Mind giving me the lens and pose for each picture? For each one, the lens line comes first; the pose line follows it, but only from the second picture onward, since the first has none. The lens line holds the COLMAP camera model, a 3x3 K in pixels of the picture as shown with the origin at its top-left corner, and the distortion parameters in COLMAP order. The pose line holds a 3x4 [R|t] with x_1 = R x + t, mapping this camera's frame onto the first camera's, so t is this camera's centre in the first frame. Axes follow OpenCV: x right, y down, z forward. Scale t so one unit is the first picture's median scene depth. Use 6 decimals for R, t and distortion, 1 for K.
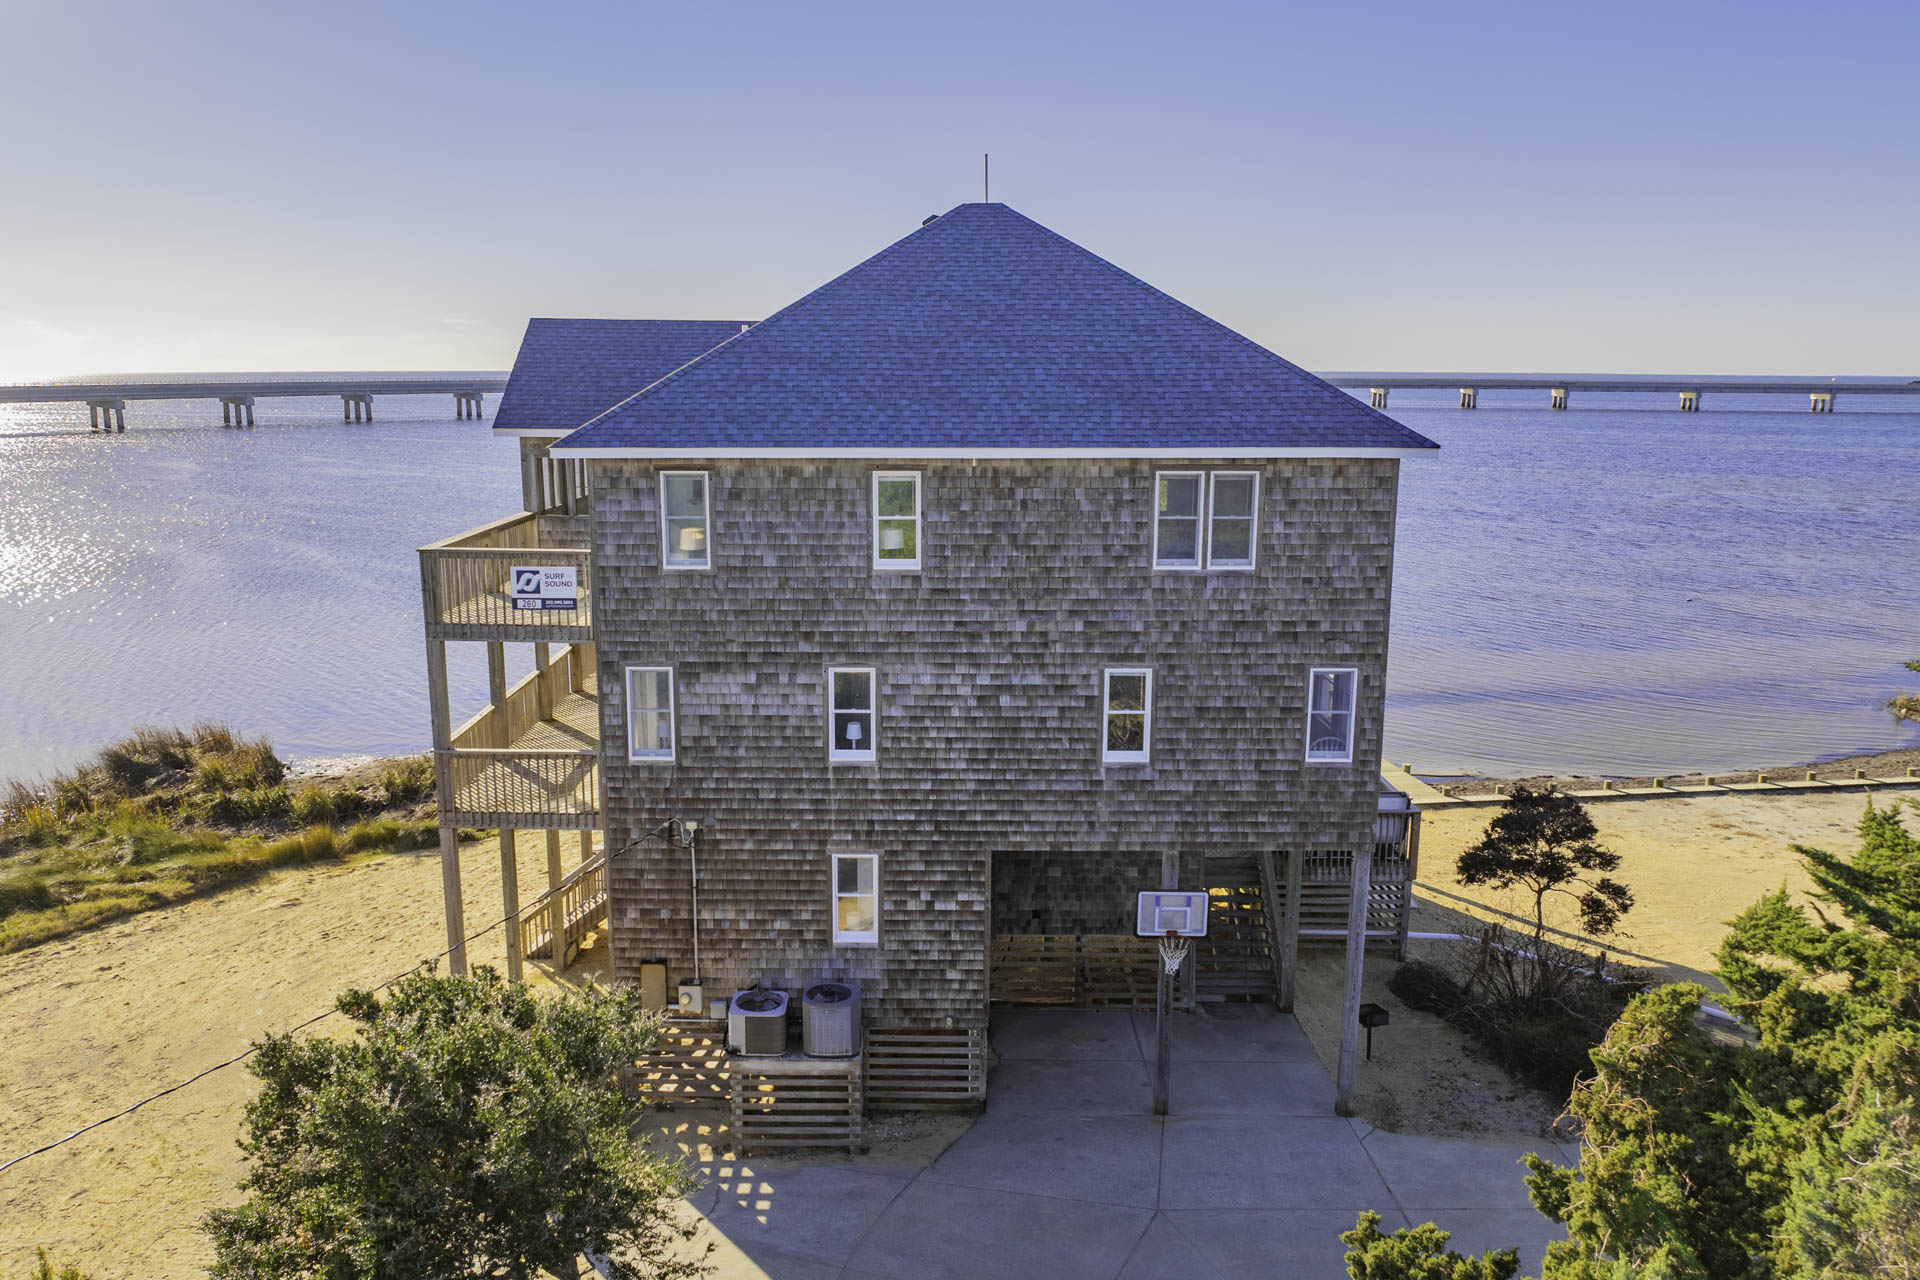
lens RADIAL K [[1399.6, 0, 958.7], [0, 1399.6, 674.0], [0, 0, 1]] dist [-0.011414, -0.005017]
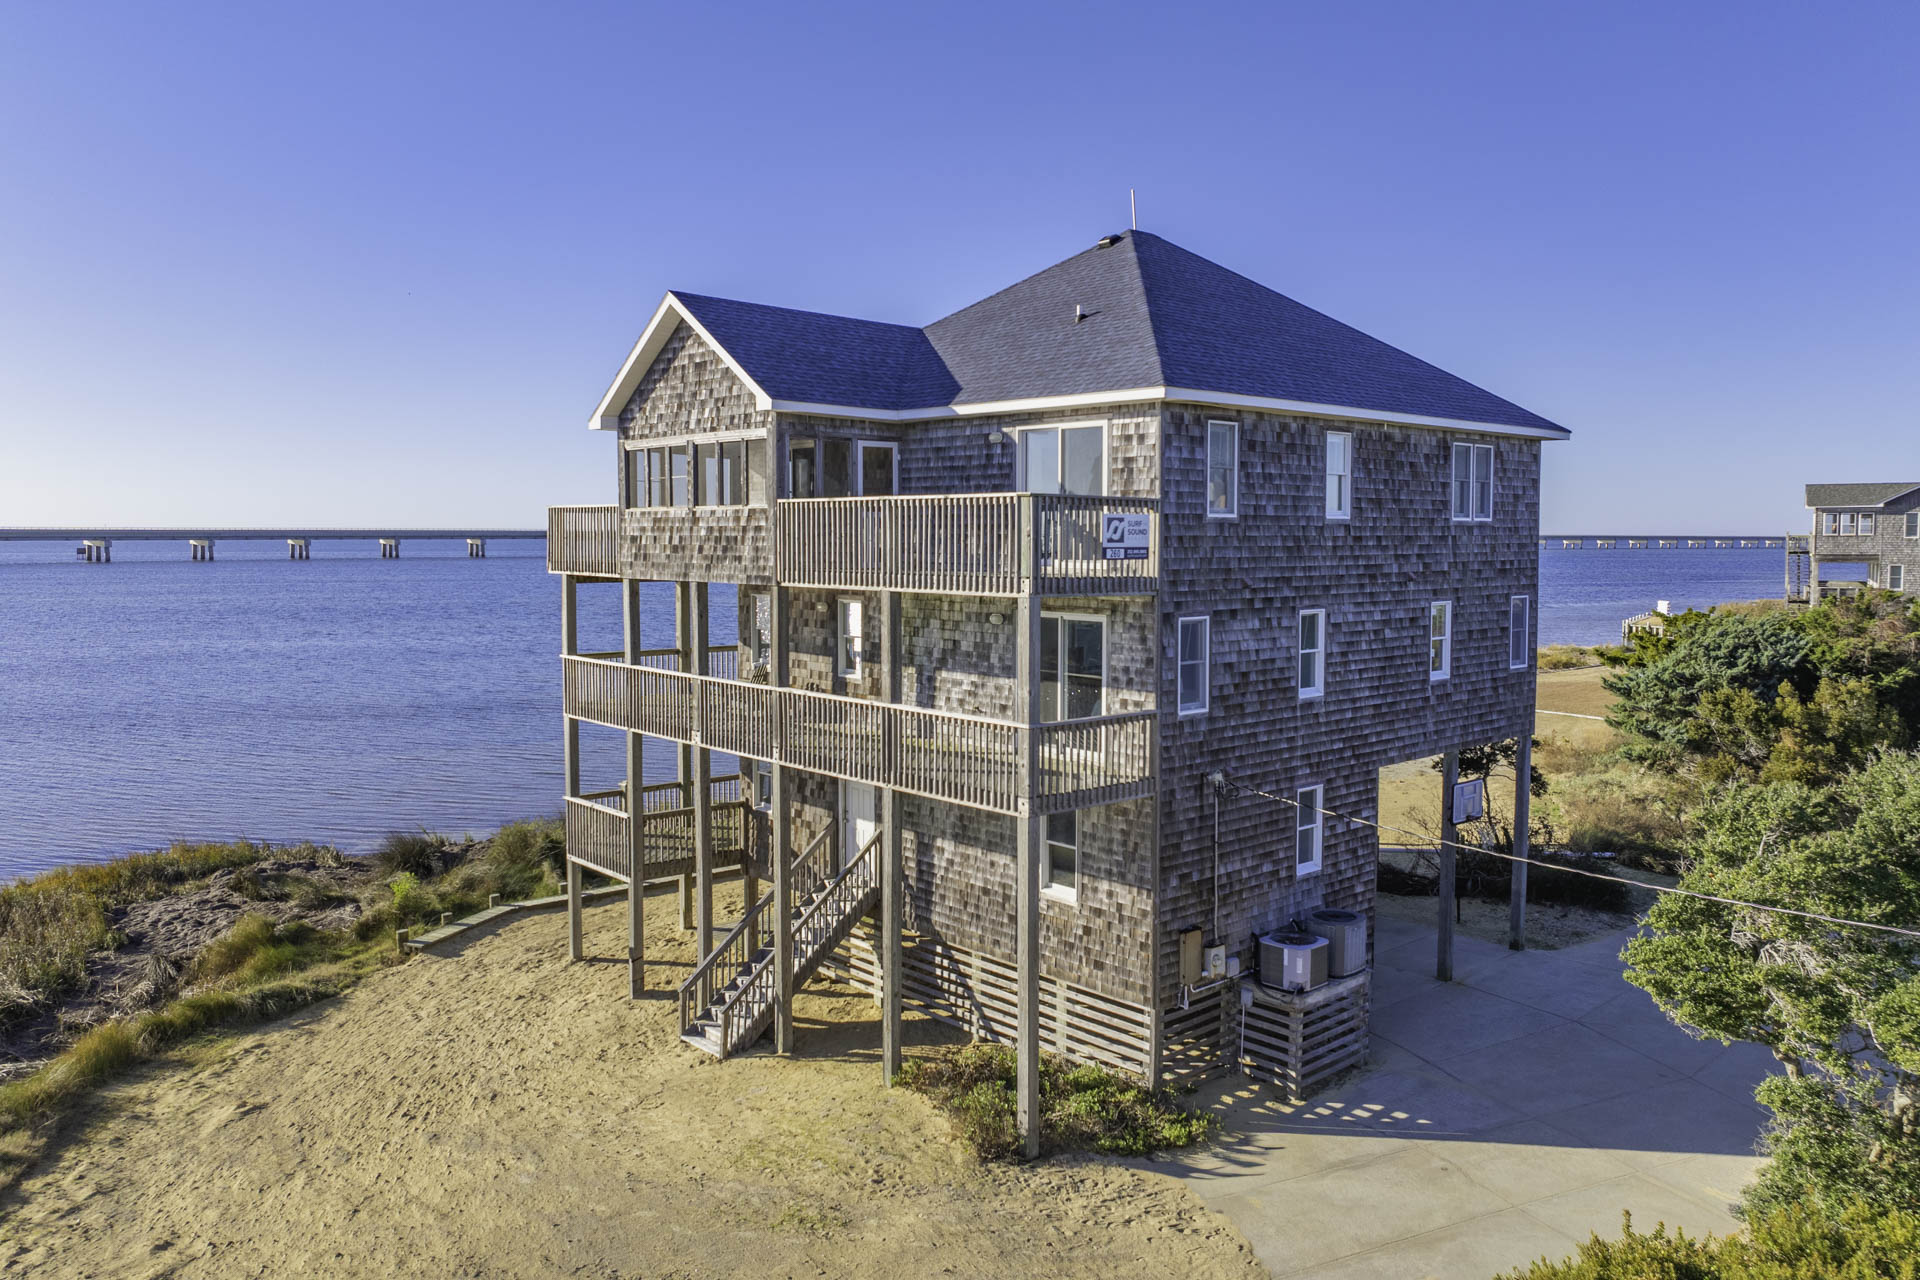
lens RADIAL K [[1305.3, 0, 1062.6], [0, 1305.3, 609.0], [0, 0, 1]] dist [-0.021197, -0.007325]
pose [[0.735221, -0.043625, 0.676422, -0.906205], [0.141827, 0.985738, -0.090582, 0.059546], [-0.662823, 0.162532, 0.730923, 0.380584]]
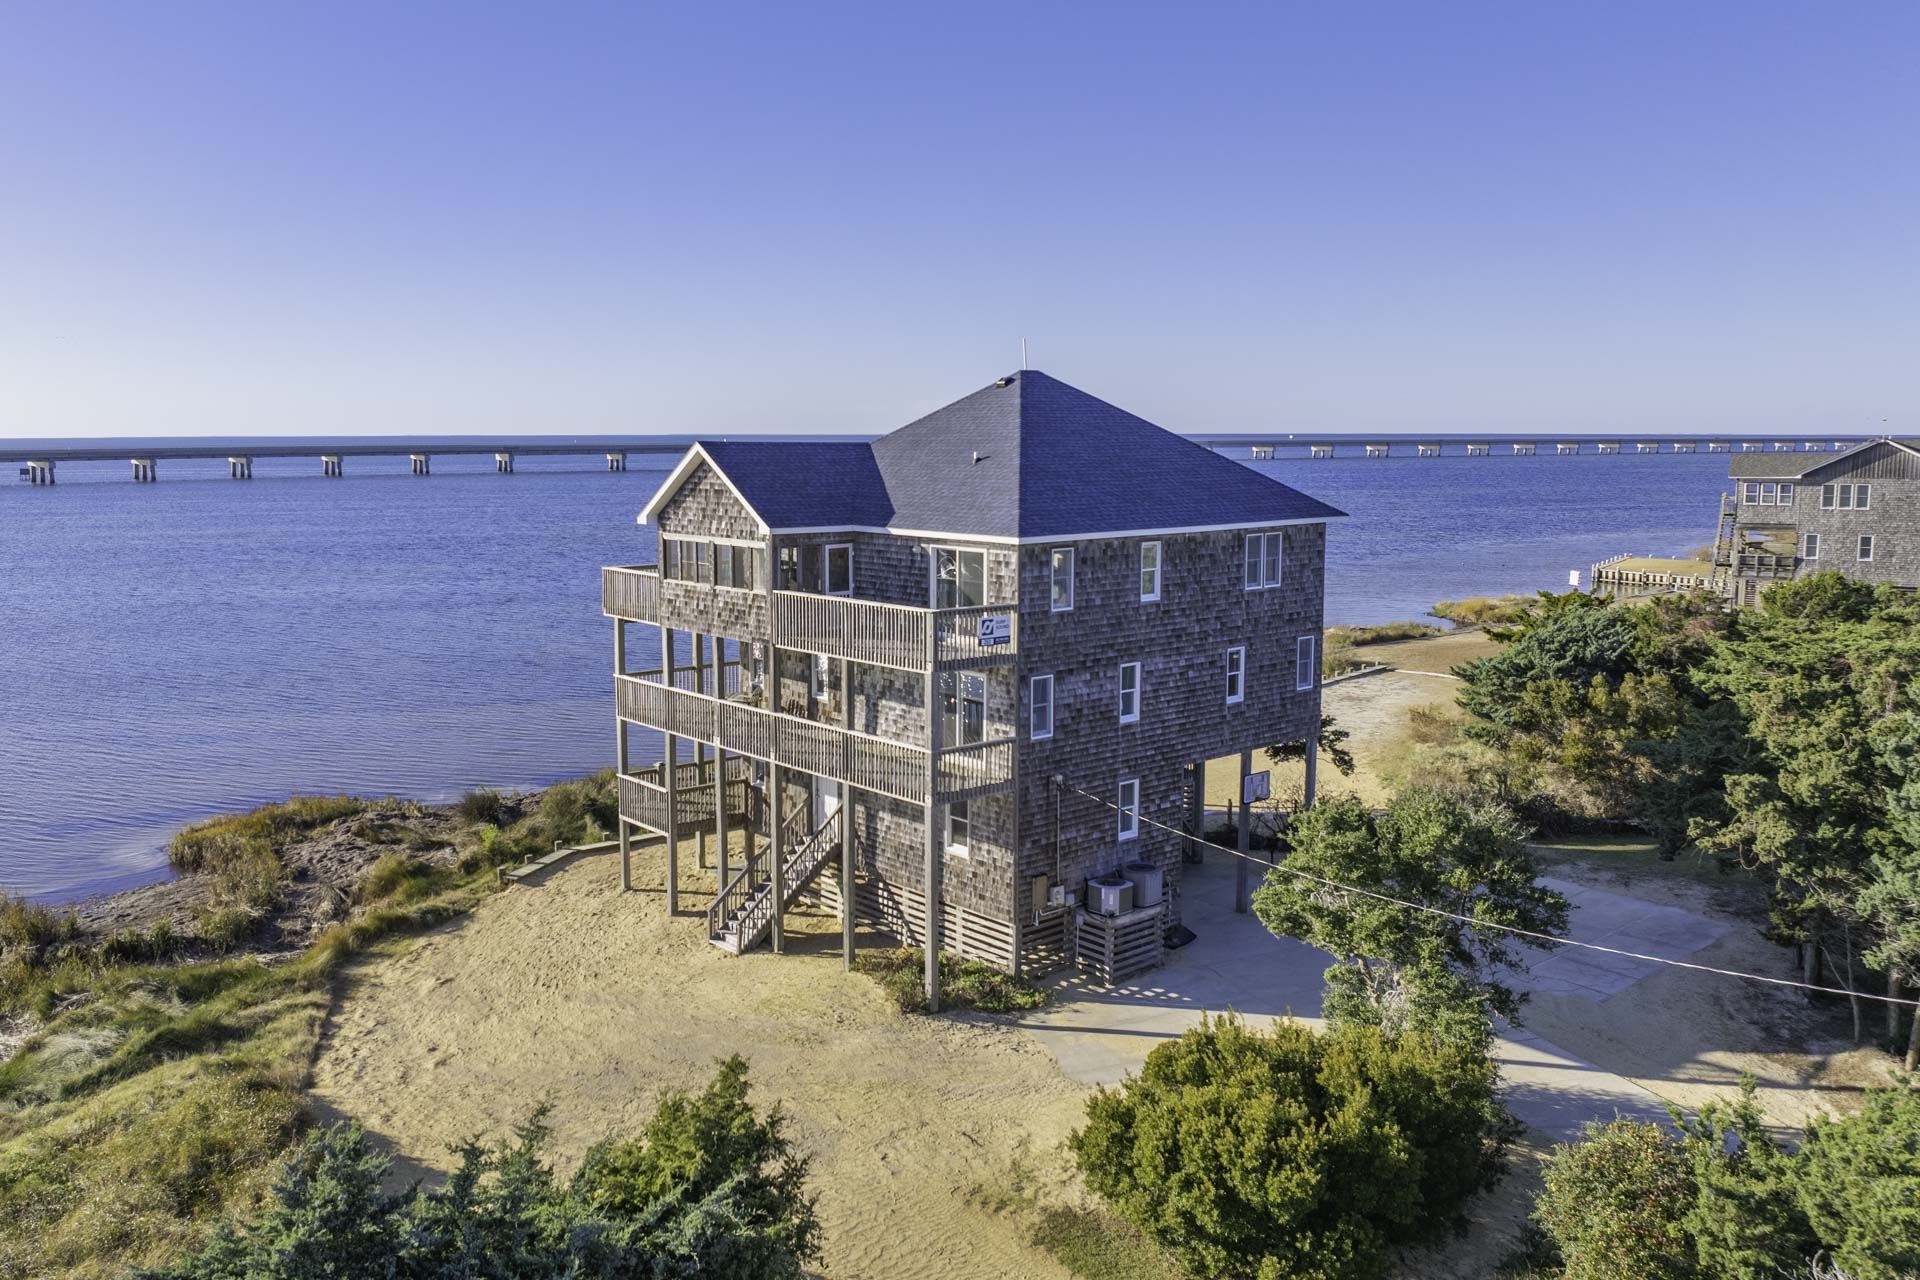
lens RADIAL K [[1395.5, 0, 970.4], [0, 1395.5, 615.3], [0, 0, 1]] dist [-0.008990, -0.004289]
pose [[0.766158, -0.082943, 0.637277, -1.241158], [0.135087, 0.990266, -0.033522, -0.030247], [-0.628294, 0.111771, 0.769905, -0.137596]]
